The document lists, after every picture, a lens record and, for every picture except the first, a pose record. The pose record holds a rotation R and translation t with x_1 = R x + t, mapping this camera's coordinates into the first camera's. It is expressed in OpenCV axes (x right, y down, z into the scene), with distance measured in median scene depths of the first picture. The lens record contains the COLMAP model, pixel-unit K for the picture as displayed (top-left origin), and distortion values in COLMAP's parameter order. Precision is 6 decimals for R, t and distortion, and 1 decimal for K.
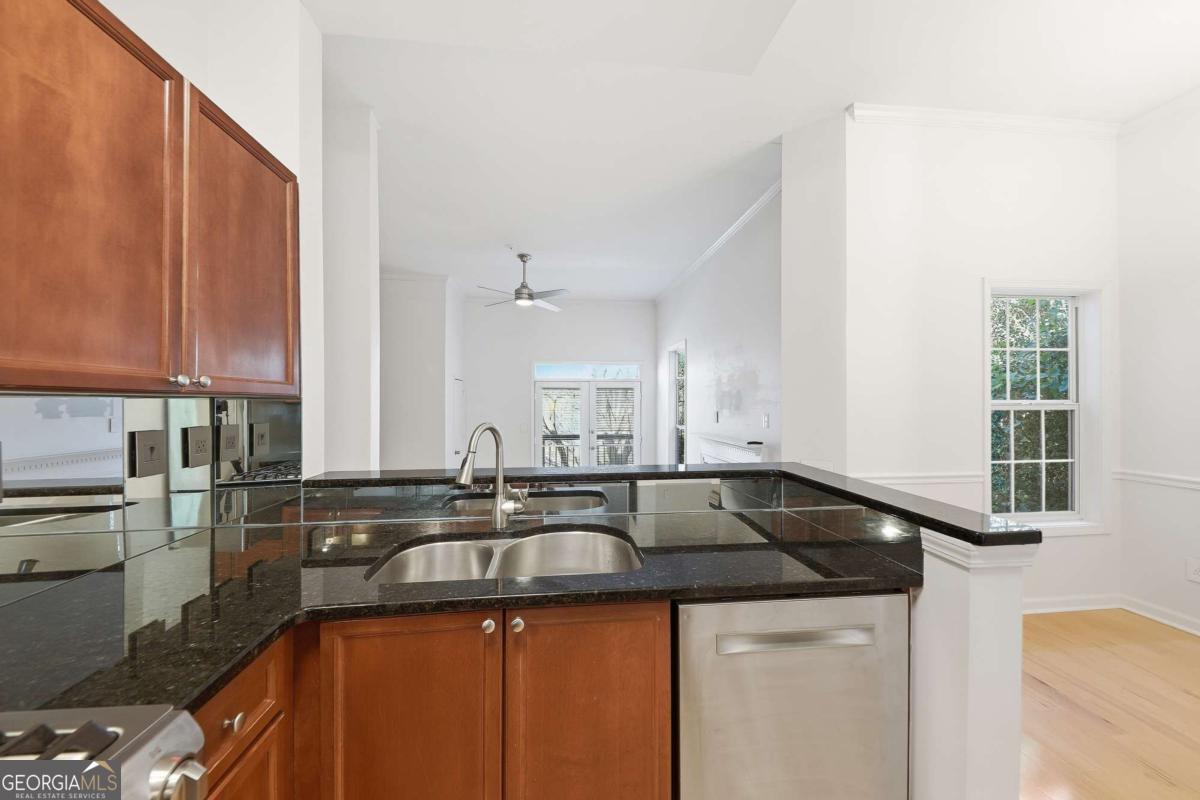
lens RADIAL K [[417.3, 0, 598.7], [0, 417.3, 398.4], [0, 0, 1]] dist [0.026228, -0.011625]
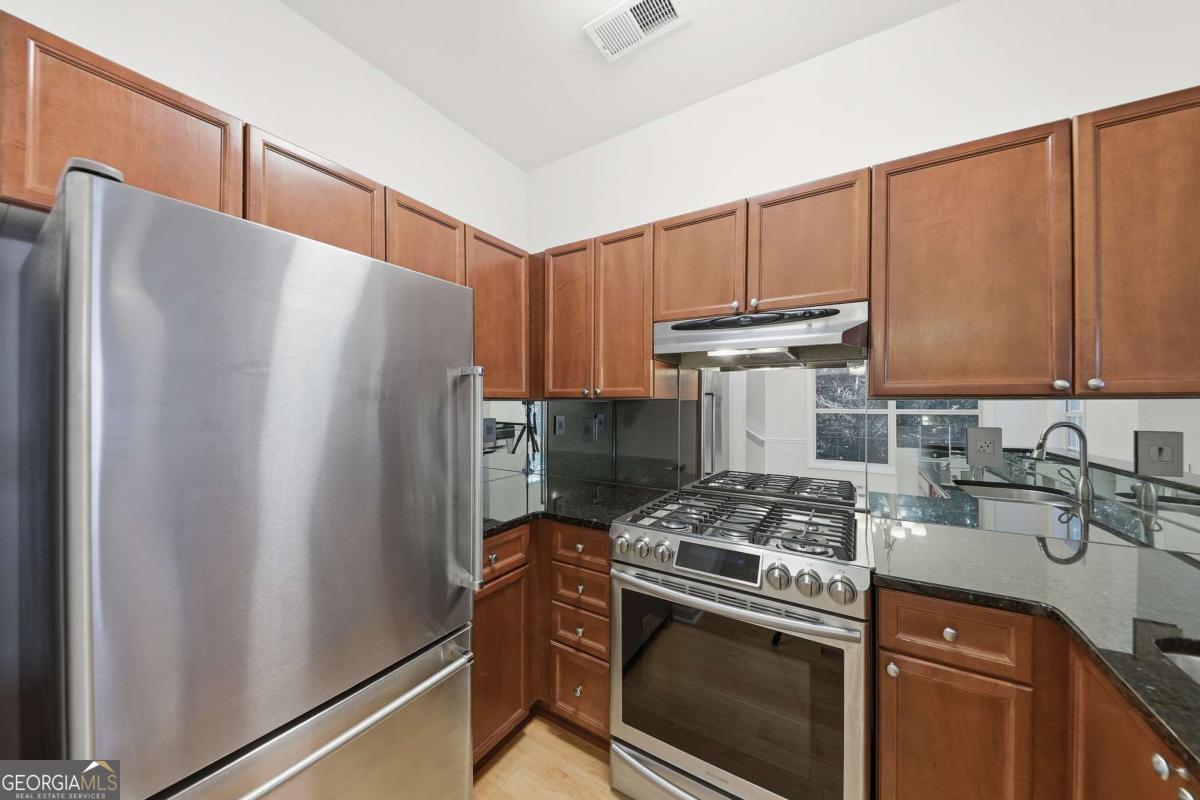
lens RADIAL K [[409.6, 0, 593.4], [0, 409.6, 406.1], [0, 0, 1]] dist [0.008019, -0.000243]
pose [[-0.624449, 0.004015, -0.781056, 0.697337], [0.007350, 0.999973, -0.000735, 0.008714], [0.781031, -0.006200, -0.624461, 0.687614]]
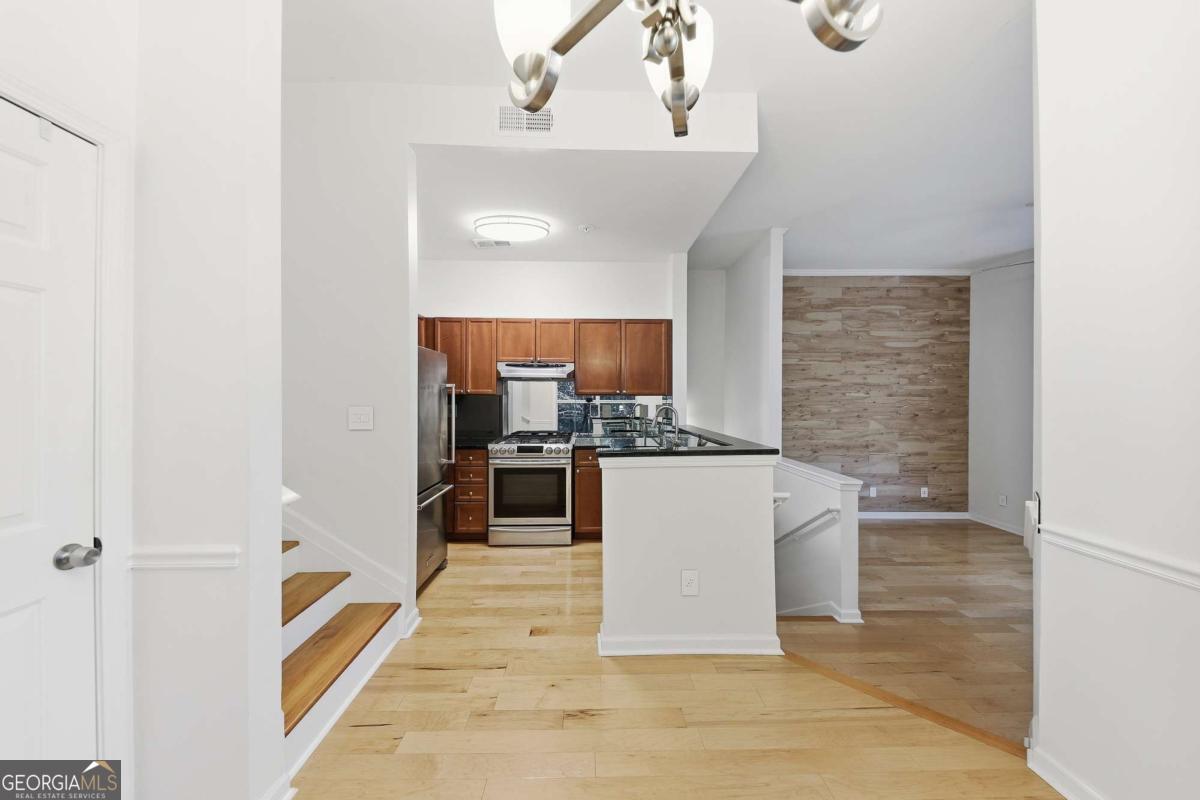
lens RADIAL K [[417.3, 0, 598.7], [0, 417.3, 398.4], [0, 0, 1]] dist [0.026228, -0.011625]
pose [[-0.077198, 0.004721, -0.997005, 3.094235], [0.004680, 0.999979, 0.004372, -0.000854], [0.997005, -0.004328, -0.077218, 1.093814]]
